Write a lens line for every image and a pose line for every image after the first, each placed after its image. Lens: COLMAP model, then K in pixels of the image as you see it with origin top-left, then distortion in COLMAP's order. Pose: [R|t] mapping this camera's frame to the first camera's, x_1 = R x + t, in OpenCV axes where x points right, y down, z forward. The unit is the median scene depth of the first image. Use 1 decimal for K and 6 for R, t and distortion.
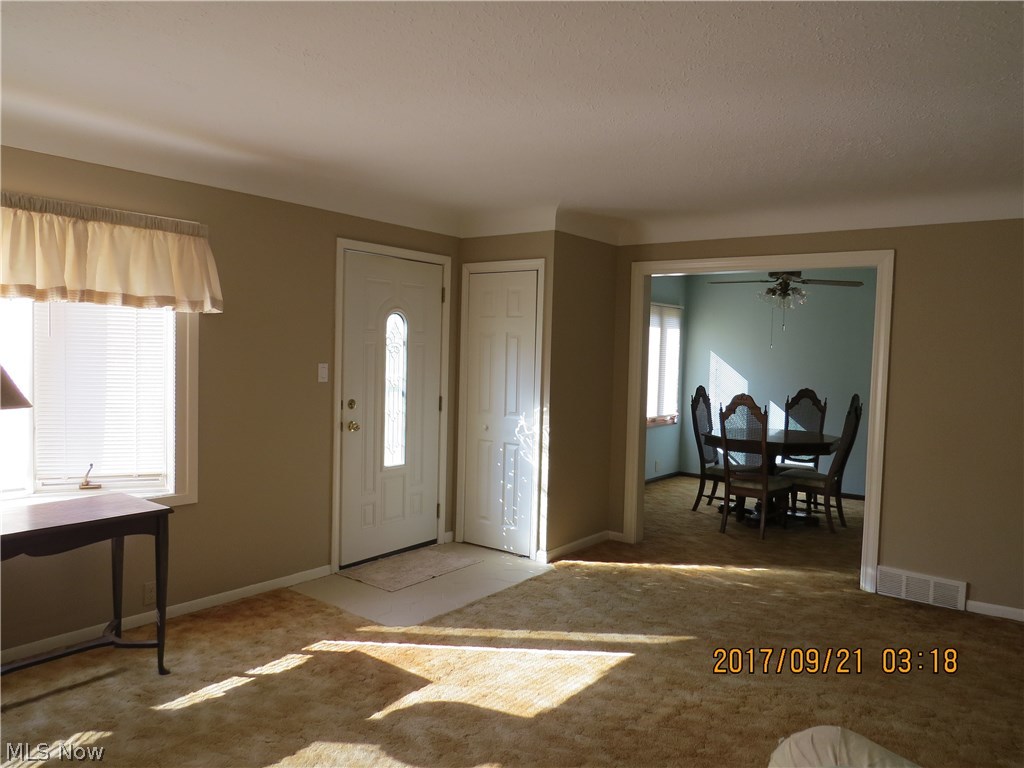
lens RADIAL K [[738.0, 0, 512.0], [0, 738.0, 384.0], [0, 0, 1]] dist [-0.015095, 0.006008]
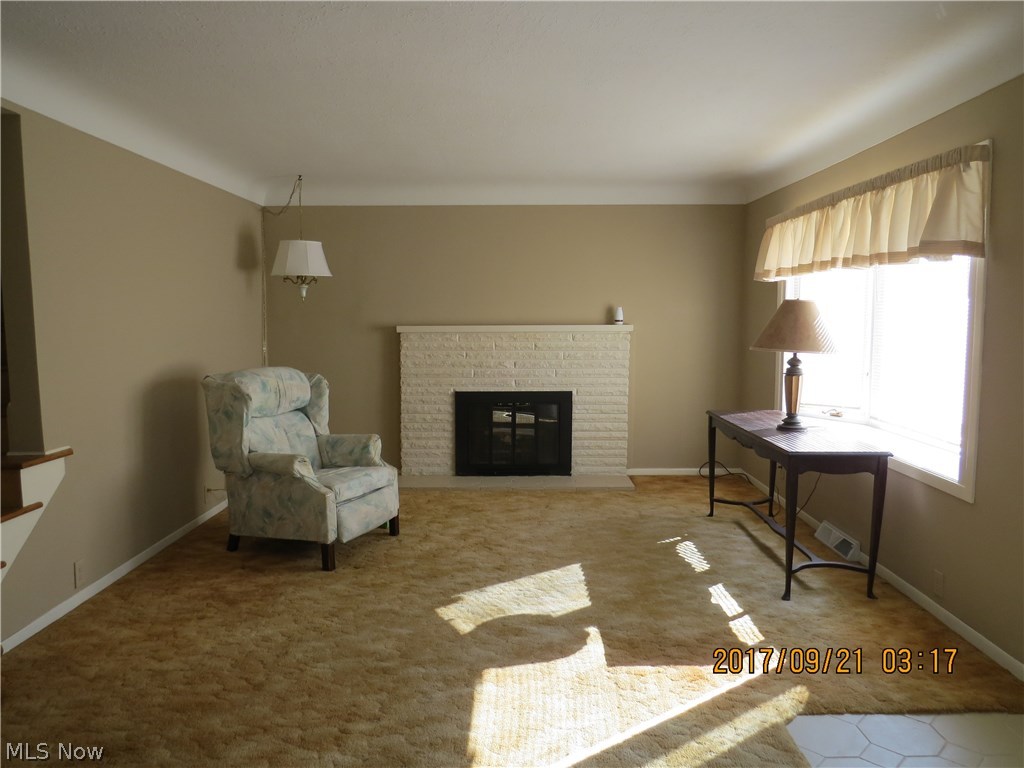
lens RADIAL K [[738.0, 0, 512.0], [0, 738.0, 384.0], [0, 0, 1]] dist [-0.015095, 0.006008]
pose [[-0.793937, 0.035684, -0.606953, 0.541568], [-0.046808, 0.991726, 0.119533, -0.041618], [0.606196, 0.123311, -0.785697, 1.654821]]
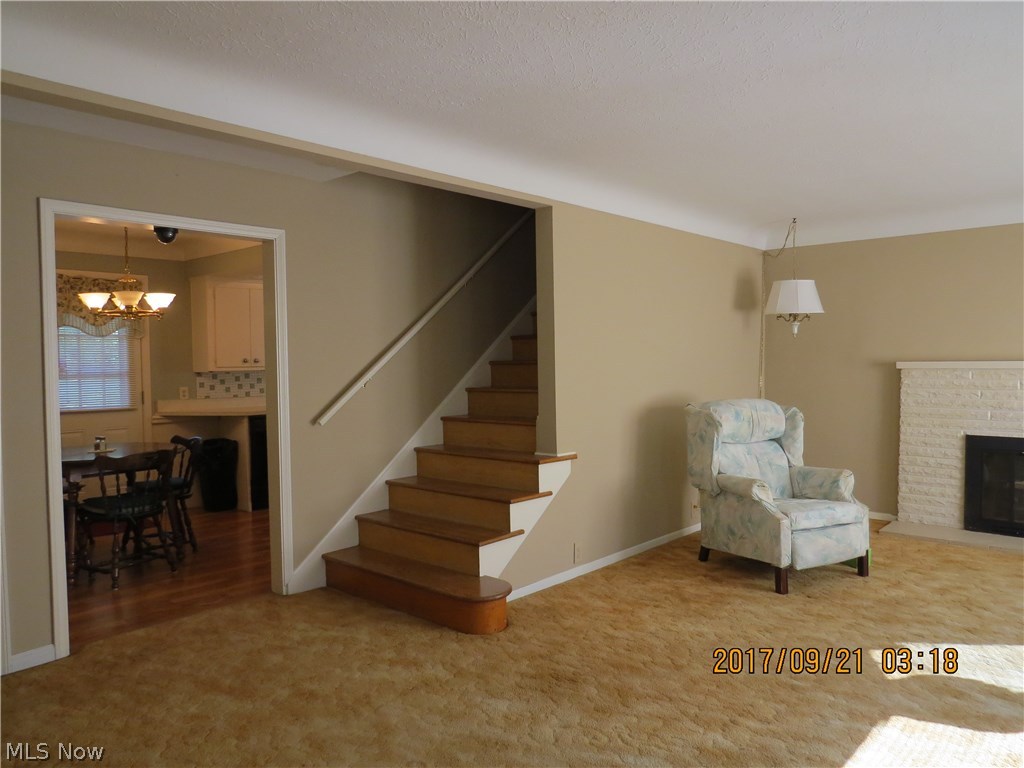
lens RADIAL K [[738.0, 0, 512.0], [0, 738.0, 384.0], [0, 0, 1]] dist [-0.015095, 0.006008]
pose [[-0.997330, -0.015498, 0.071364, 0.425294], [-0.009186, 0.996084, 0.087938, -0.044015], [-0.072447, 0.087048, -0.993566, 1.825317]]
